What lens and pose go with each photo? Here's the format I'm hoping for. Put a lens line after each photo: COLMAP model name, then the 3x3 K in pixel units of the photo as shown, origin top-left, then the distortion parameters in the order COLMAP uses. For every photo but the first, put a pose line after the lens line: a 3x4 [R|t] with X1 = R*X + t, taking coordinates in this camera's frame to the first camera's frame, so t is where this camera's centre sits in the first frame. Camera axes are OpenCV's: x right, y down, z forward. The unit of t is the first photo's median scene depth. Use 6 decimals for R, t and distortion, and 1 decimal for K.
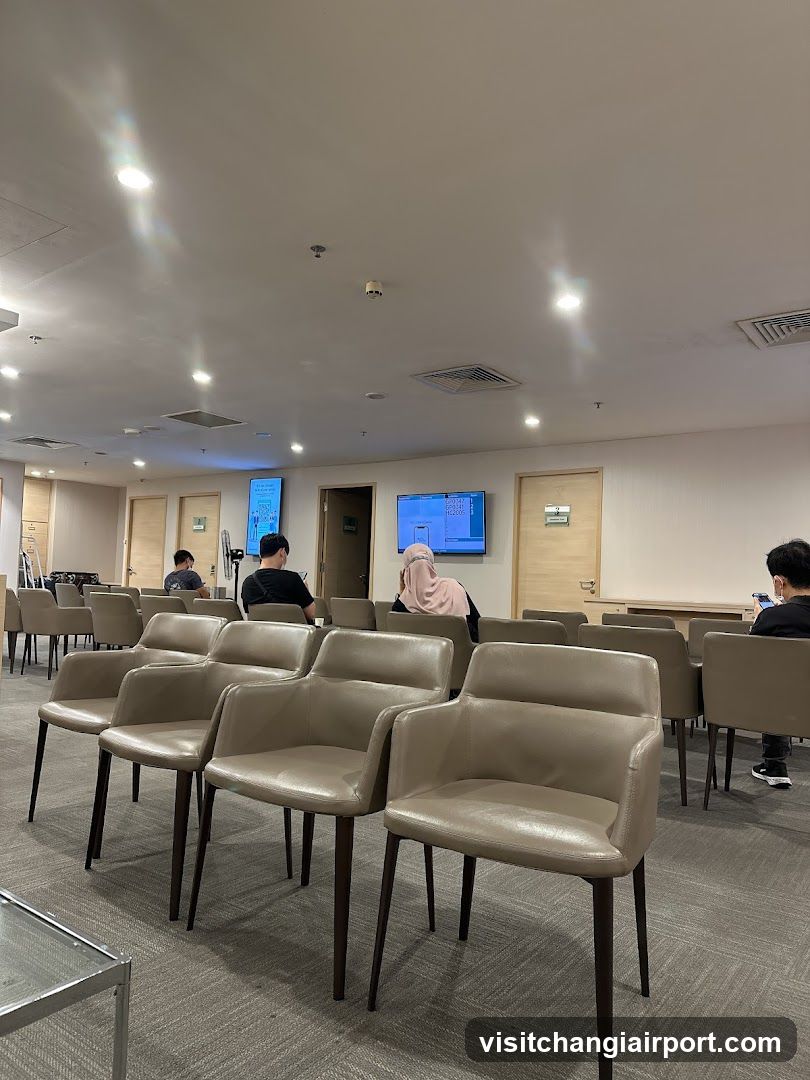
lens RADIAL K [[796.3, 0, 405.5], [0, 796.3, 531.8], [0, 0, 1]] dist [0.047490, -0.009463]
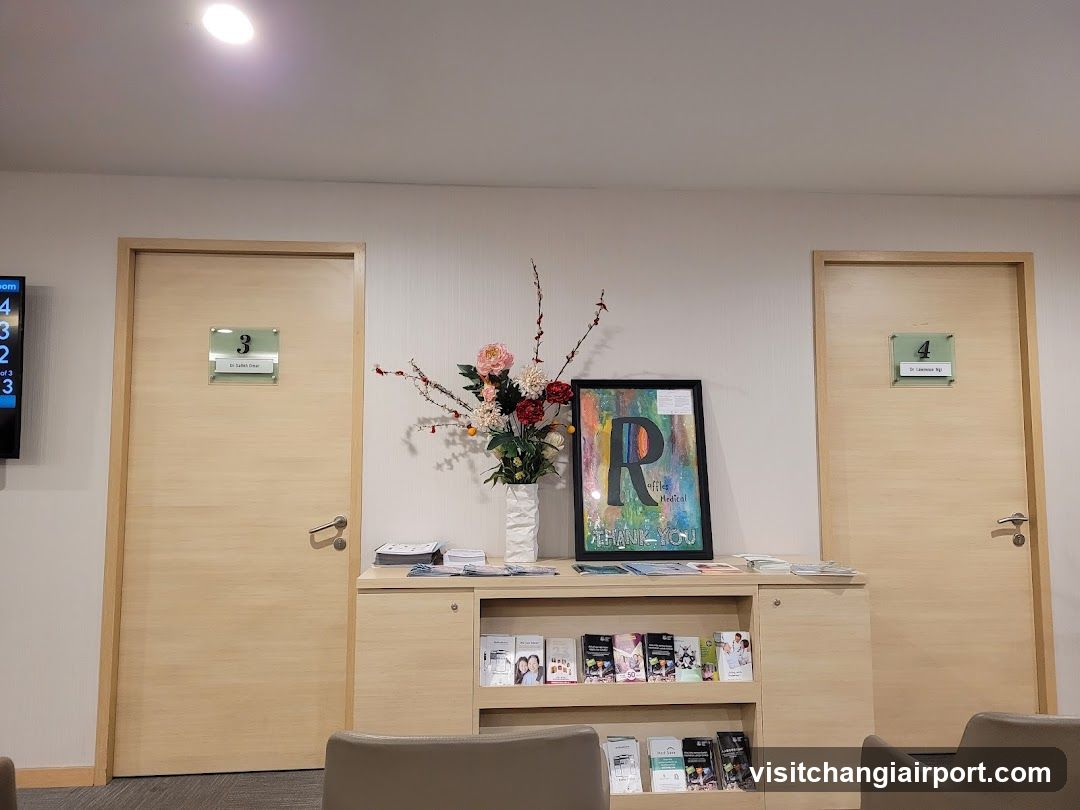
lens RADIAL K [[685.6, 0, 539.8], [0, 685.6, 404.9], [0, 0, 1]] dist [0.006747, 0.002694]
pose [[0.777528, 0.002754, 0.628842, 0.088785], [-0.012420, 0.999863, 0.010978, -0.001244], [-0.628725, -0.016346, 0.777456, 0.626167]]
